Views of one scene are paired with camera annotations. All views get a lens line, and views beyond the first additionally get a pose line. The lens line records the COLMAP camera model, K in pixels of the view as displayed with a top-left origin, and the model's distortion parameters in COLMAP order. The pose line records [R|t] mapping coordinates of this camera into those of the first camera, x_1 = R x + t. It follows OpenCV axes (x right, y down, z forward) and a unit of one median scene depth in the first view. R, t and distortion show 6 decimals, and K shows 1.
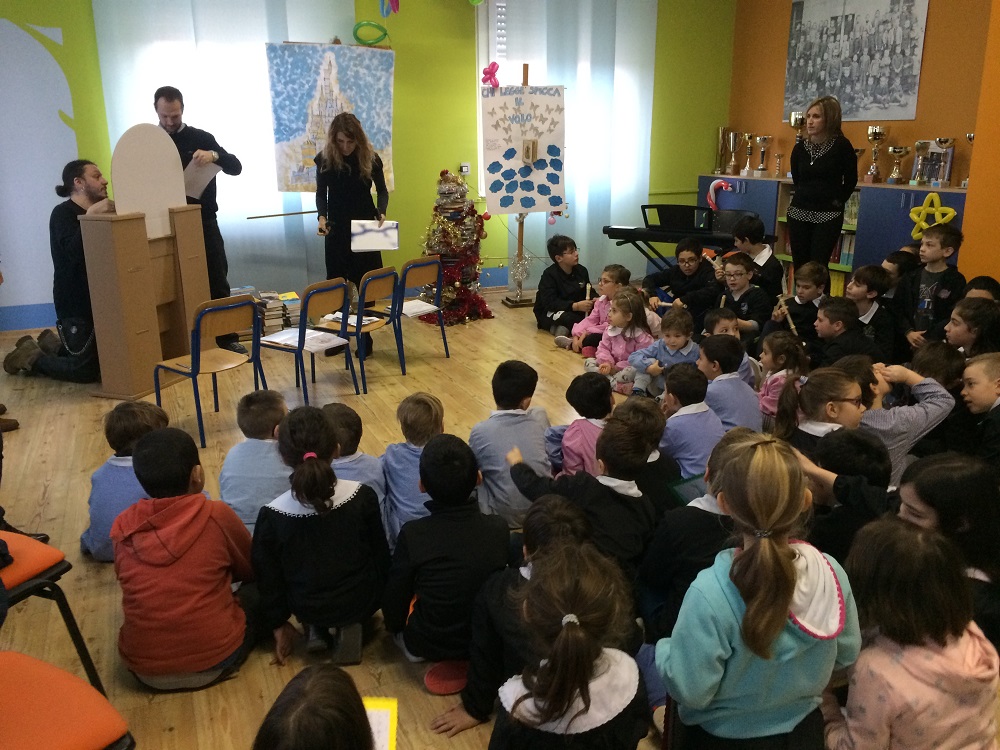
lens RADIAL K [[840.3, 0, 498.2], [0, 840.3, 375.4], [0, 0, 1]] dist [0.085040, -0.097132]
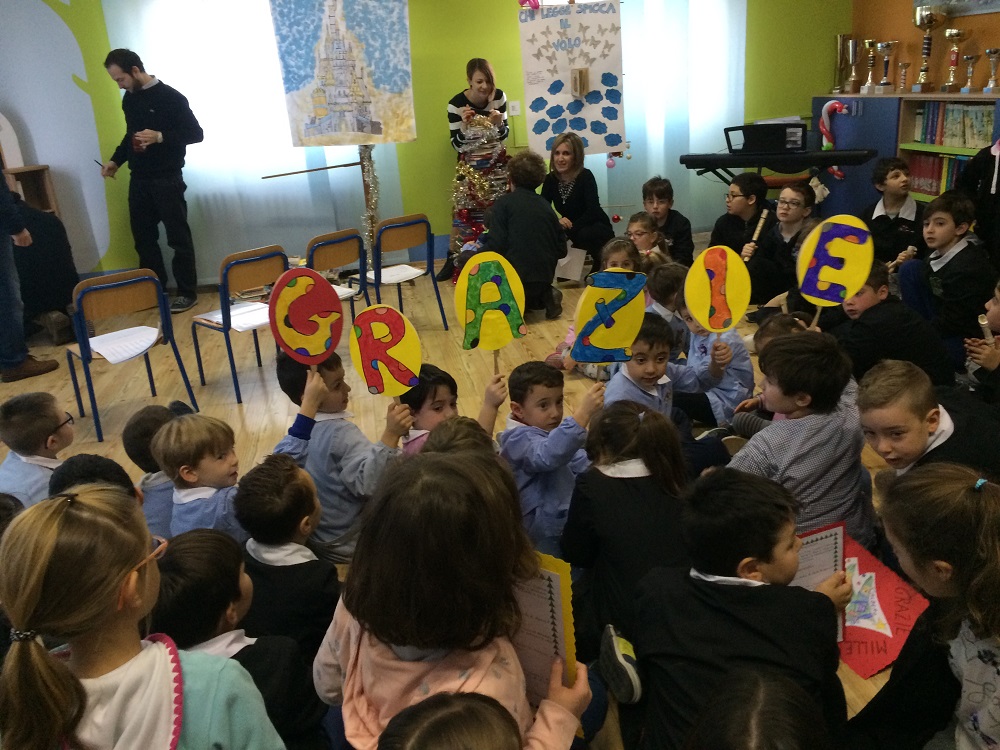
lens RADIAL K [[840.3, 0, 501.5], [0, 840.3, 375.6], [0, 0, 1]] dist [0.085040, -0.097132]
pose [[0.971773, 0.009965, -0.235709, 0.172108], [0.004899, 0.998040, 0.062392, -0.023855], [0.235868, -0.061786, 0.969819, 0.135405]]
